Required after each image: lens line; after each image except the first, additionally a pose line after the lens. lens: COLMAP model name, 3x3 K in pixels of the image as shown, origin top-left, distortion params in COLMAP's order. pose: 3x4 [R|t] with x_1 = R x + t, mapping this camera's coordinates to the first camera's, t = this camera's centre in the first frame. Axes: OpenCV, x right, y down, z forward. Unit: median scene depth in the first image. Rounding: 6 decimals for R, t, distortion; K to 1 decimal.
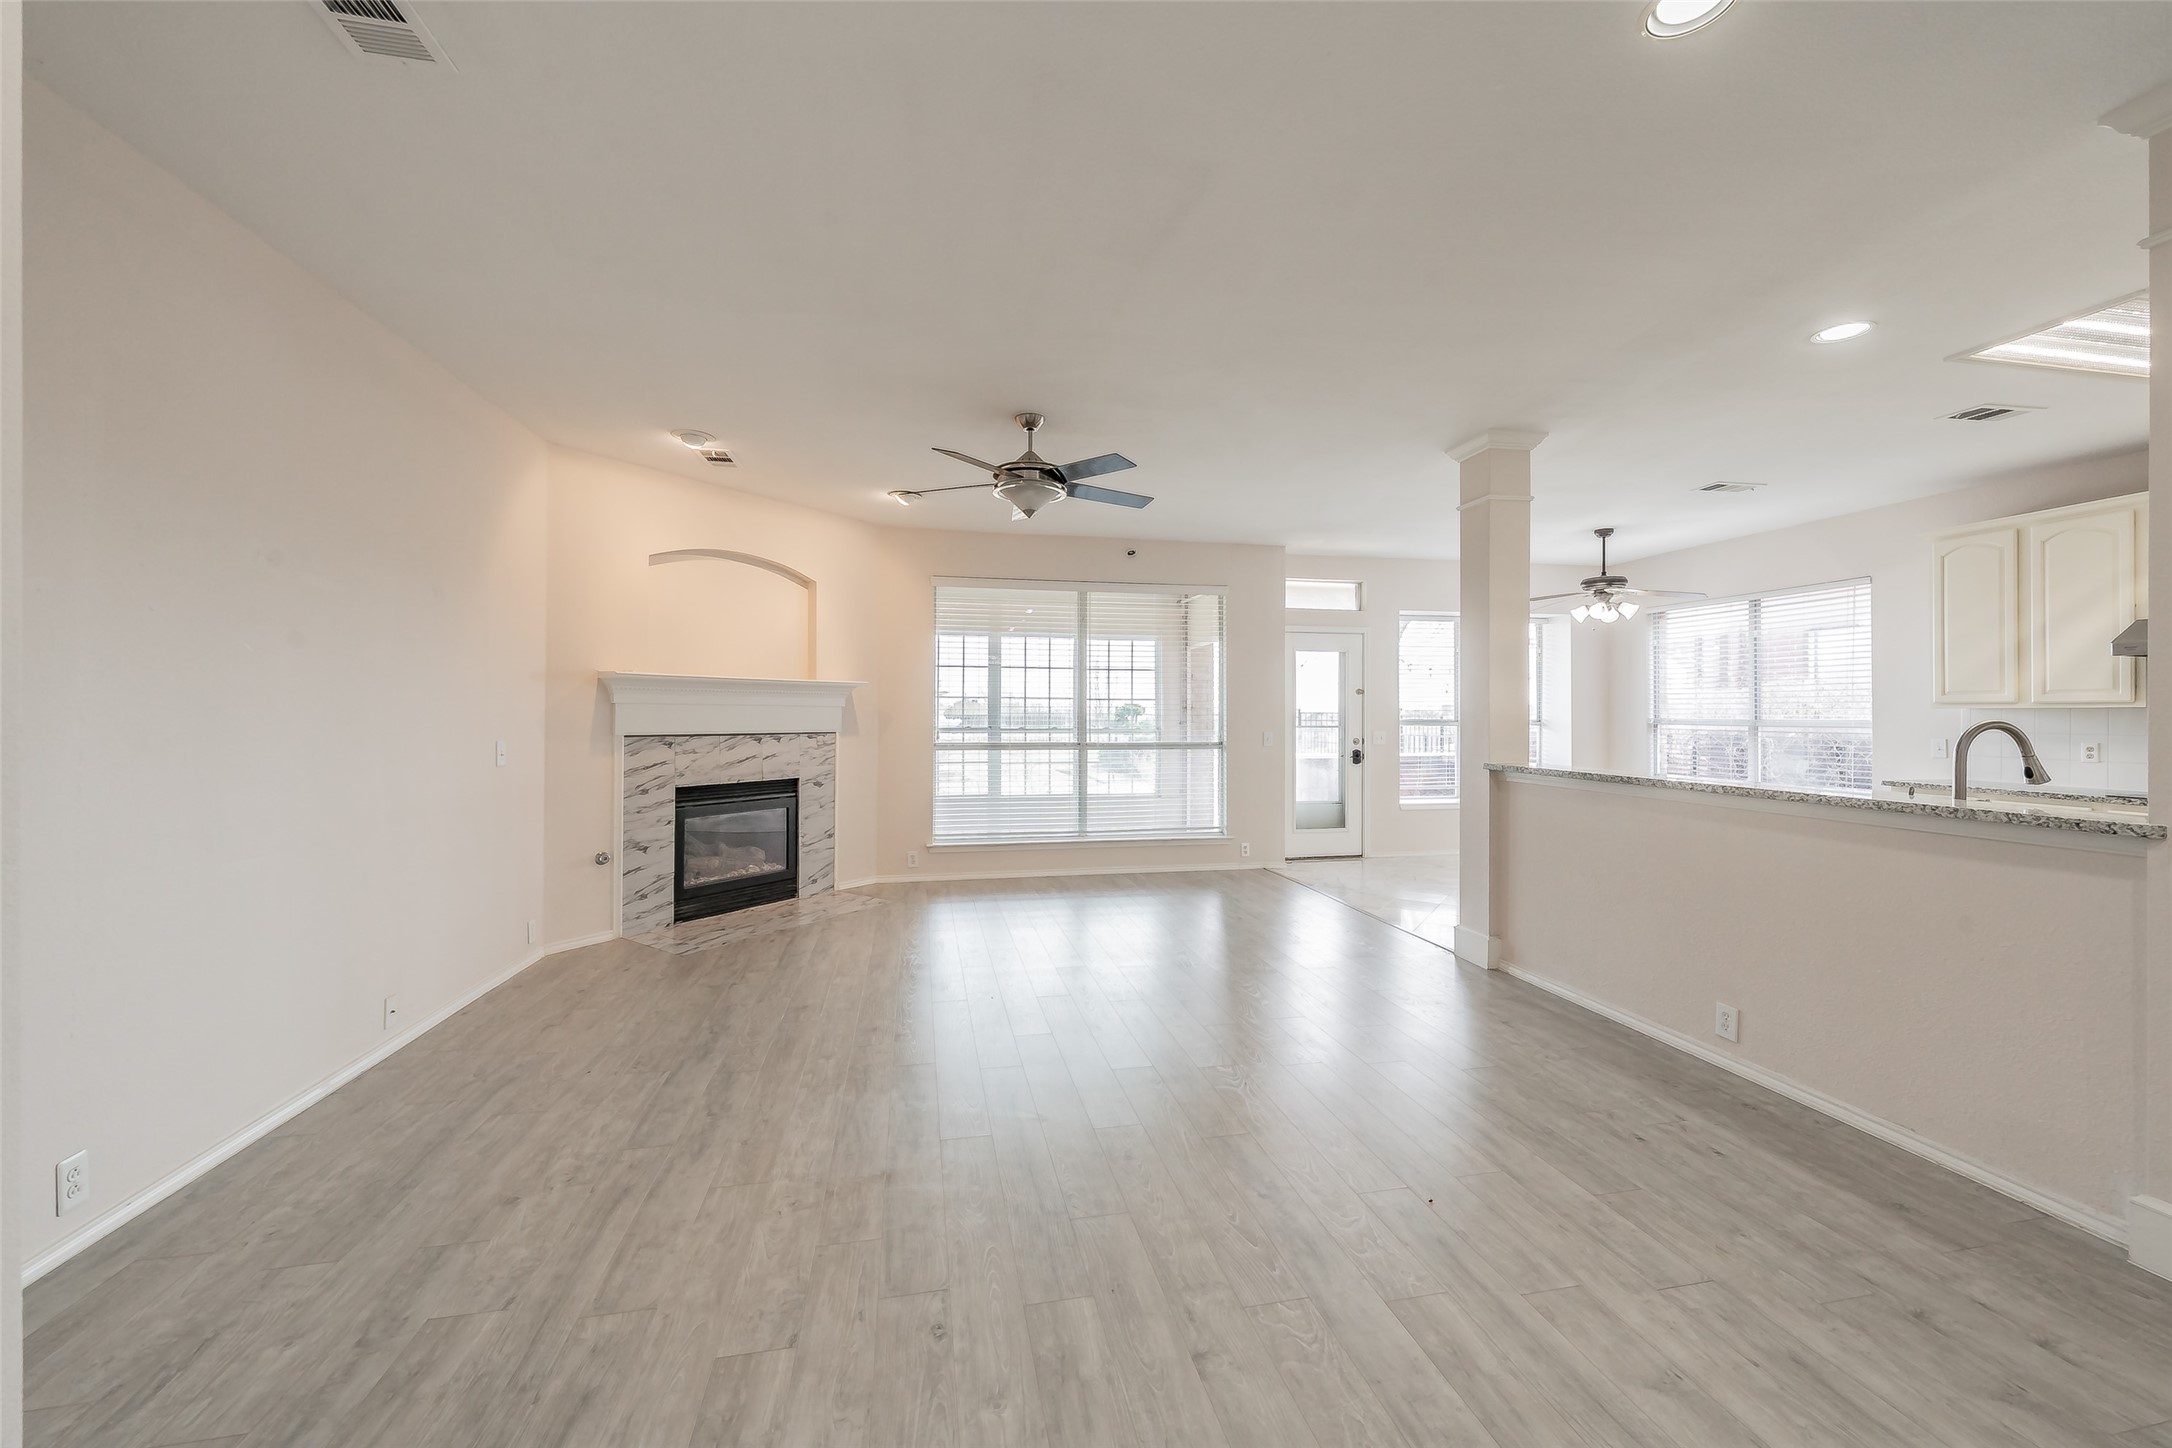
lens RADIAL K [[803.0, 0, 1098.7], [0, 803.0, 704.6], [0, 0, 1]] dist [-0.008683, 0.000004]
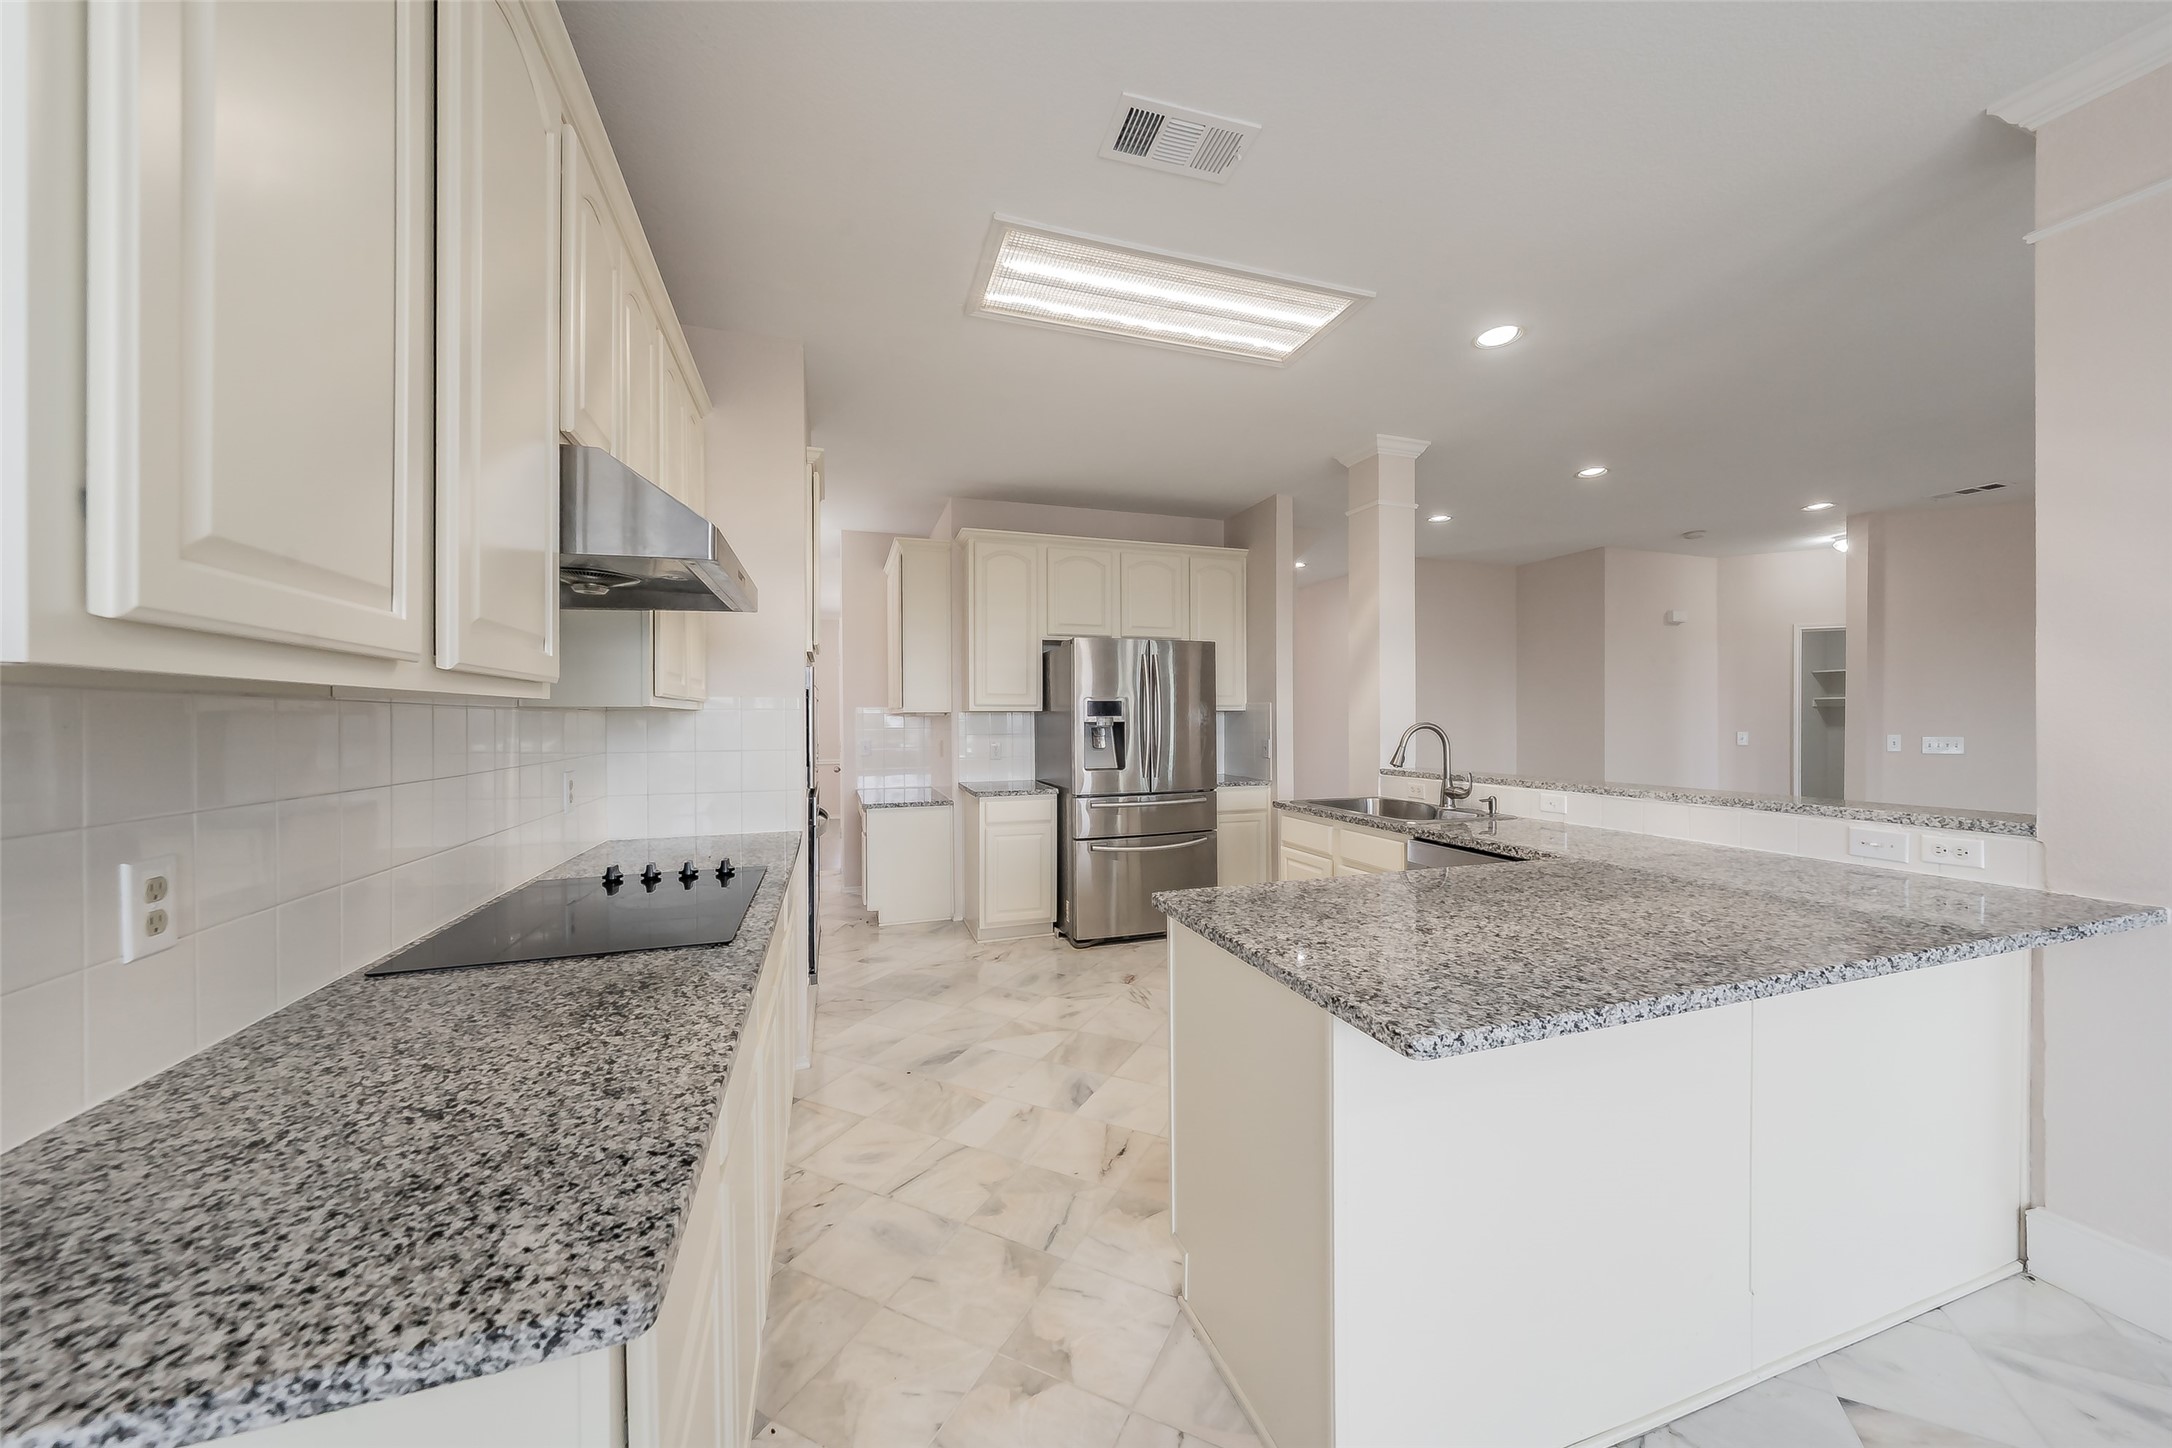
lens RADIAL K [[768.7, 0, 1118.8], [0, 768.7, 716.1], [0, 0, 1]] dist [0.004260, 0.000274]
pose [[-0.985727, -0.000508, -0.168354, 0.739043], [0.002059, 0.999884, -0.015074, 0.010202], [0.168342, -0.015205, -0.985611, 0.887061]]
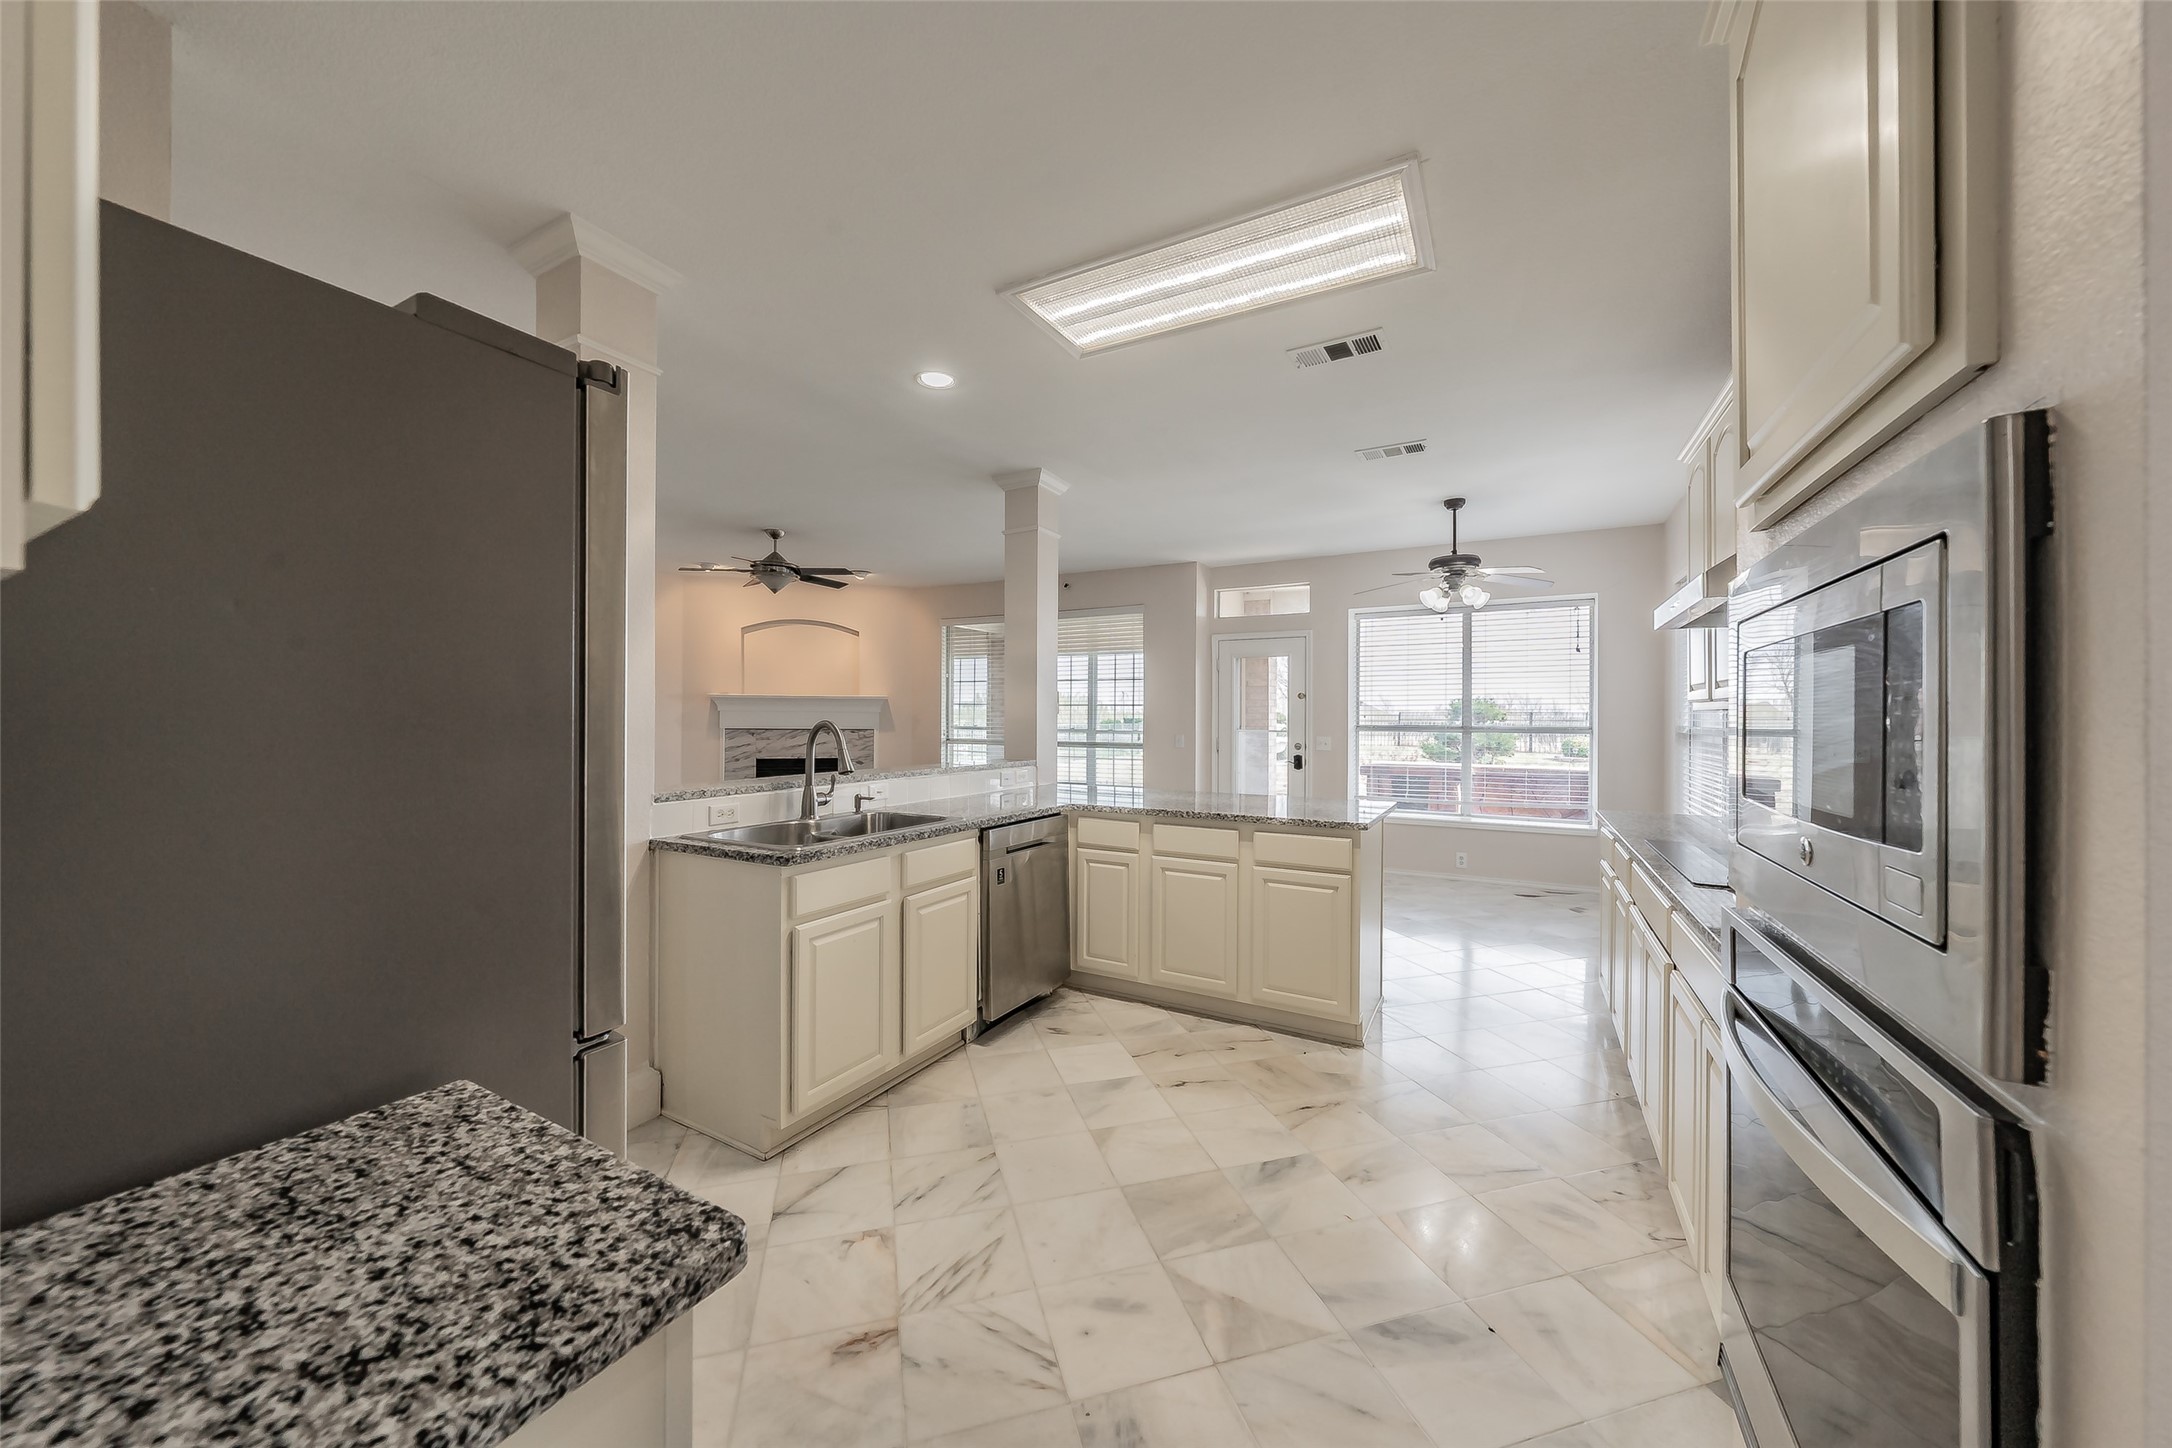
lens RADIAL K [[768.7, 0, 1086.7], [0, 768.7, 710.7], [0, 0, 1]] dist [0.004260, 0.000274]
pose [[0.772940, -0.004320, -0.634464, 0.845964], [0.003973, 0.999990, -0.001970, 0.003241], [0.634466, -0.000998, 0.772950, 0.127145]]
